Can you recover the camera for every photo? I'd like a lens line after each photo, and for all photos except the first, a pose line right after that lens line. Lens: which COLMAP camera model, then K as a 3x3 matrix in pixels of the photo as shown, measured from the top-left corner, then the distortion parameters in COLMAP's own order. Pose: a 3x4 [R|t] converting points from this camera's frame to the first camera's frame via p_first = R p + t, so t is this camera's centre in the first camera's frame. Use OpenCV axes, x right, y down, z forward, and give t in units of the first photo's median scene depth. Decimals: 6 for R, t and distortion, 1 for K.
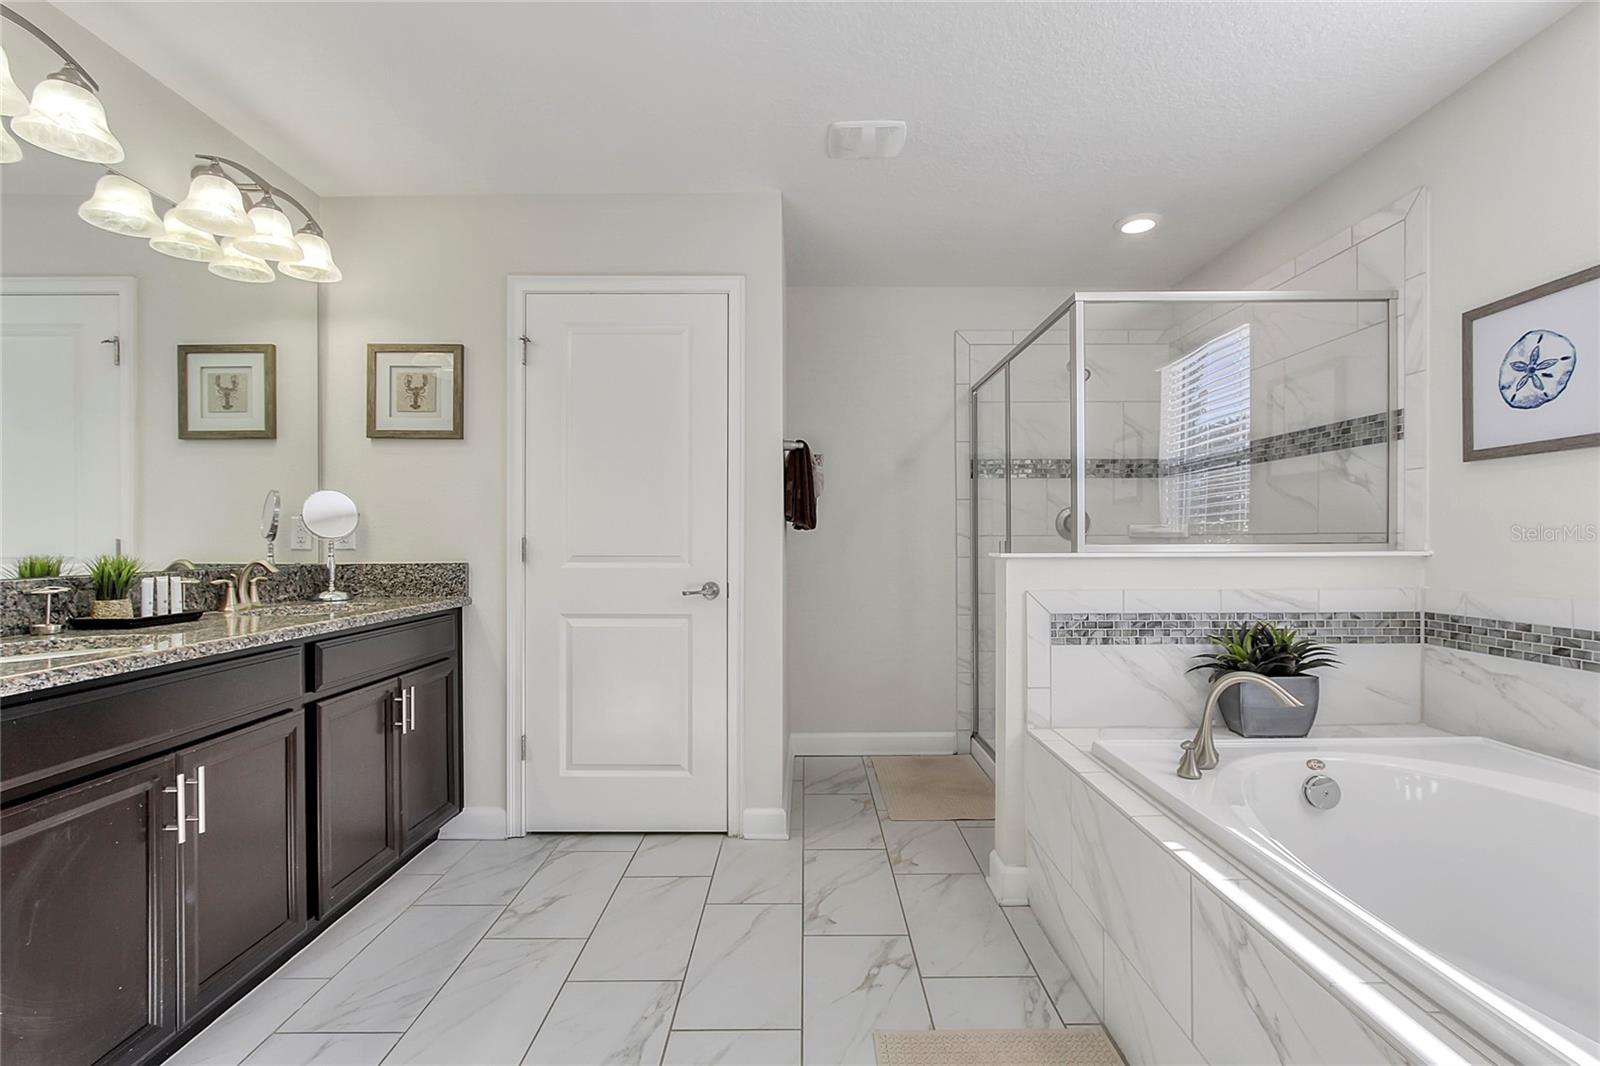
lens RADIAL K [[749.6, 0, 799.5], [0, 749.6, 539.6], [0, 0, 1]] dist [0.000504, 0.001170]
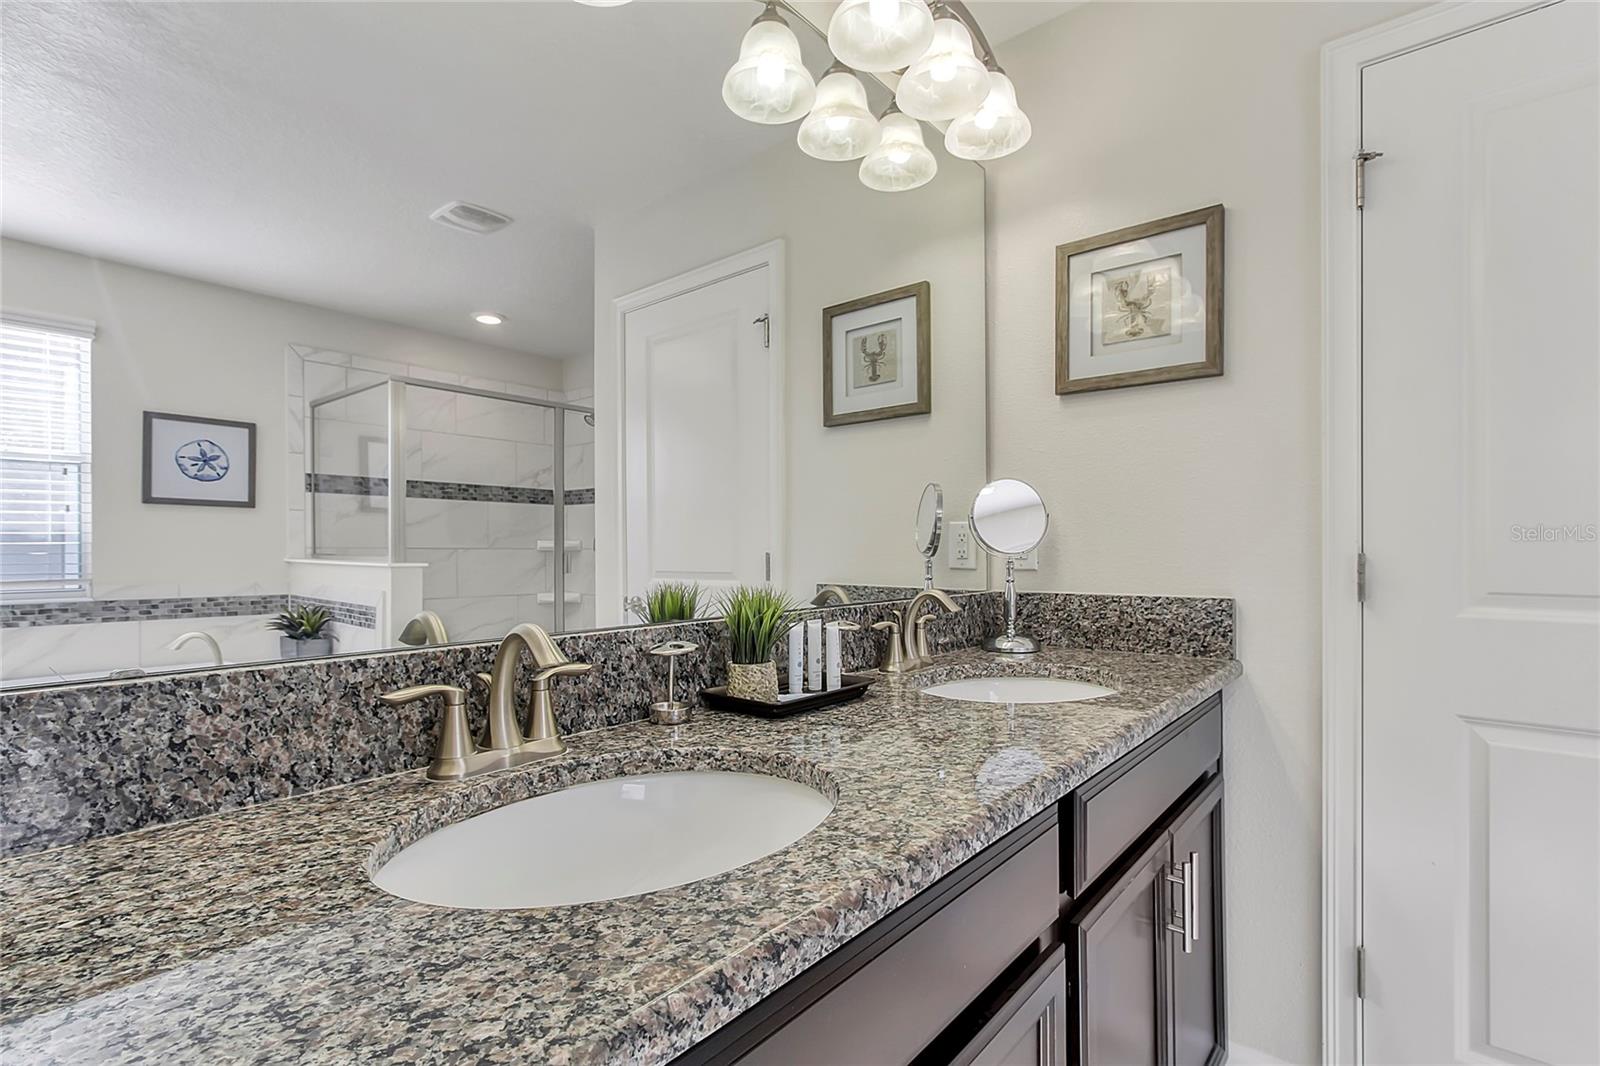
lens RADIAL K [[727.8, 0, 802.9], [0, 727.8, 544.7], [0, 0, 1]] dist [0.001734, 0.000060]
pose [[0.764547, -0.002919, -0.644561, -0.350190], [0.000709, 0.999993, -0.003687, -0.007028], [0.644567, 0.002362, 0.764544, 0.399243]]
